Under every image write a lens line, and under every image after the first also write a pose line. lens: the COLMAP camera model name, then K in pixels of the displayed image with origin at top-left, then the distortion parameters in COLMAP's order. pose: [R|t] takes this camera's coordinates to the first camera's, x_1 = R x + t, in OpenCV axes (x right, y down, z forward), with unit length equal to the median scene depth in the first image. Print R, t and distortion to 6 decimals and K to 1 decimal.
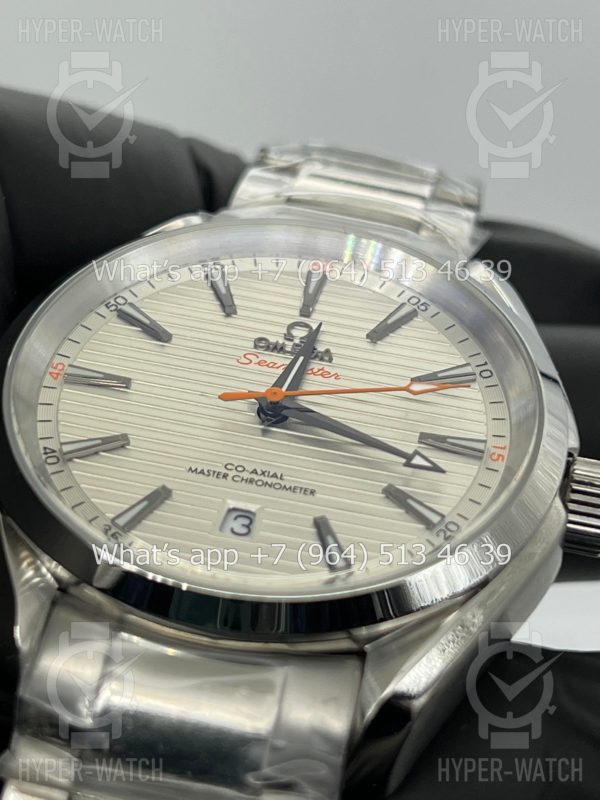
lens RADIAL K [[1931.5, 0, 300.0], [0, 1931.5, 400.0], [0, 0, 1]] dist [-0.032489, 0.057543]
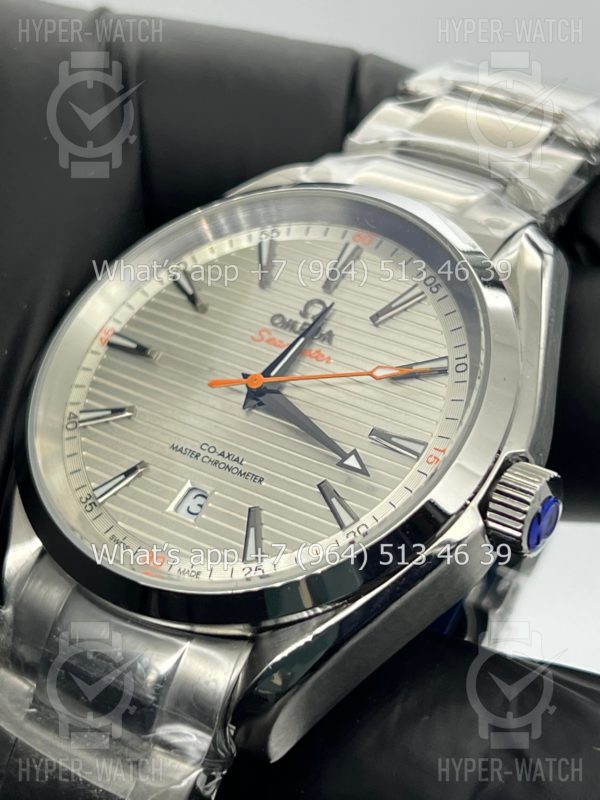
lens RADIAL K [[1931.5, 0, 300.0], [0, 1931.5, 400.0], [0, 0, 1]] dist [-0.032489, 0.057543]
pose [[0.897437, 0.094100, -0.430990, 0.497844], [0.003357, 0.975499, 0.219977, -0.240330], [0.441130, -0.198862, 0.875133, 0.037716]]
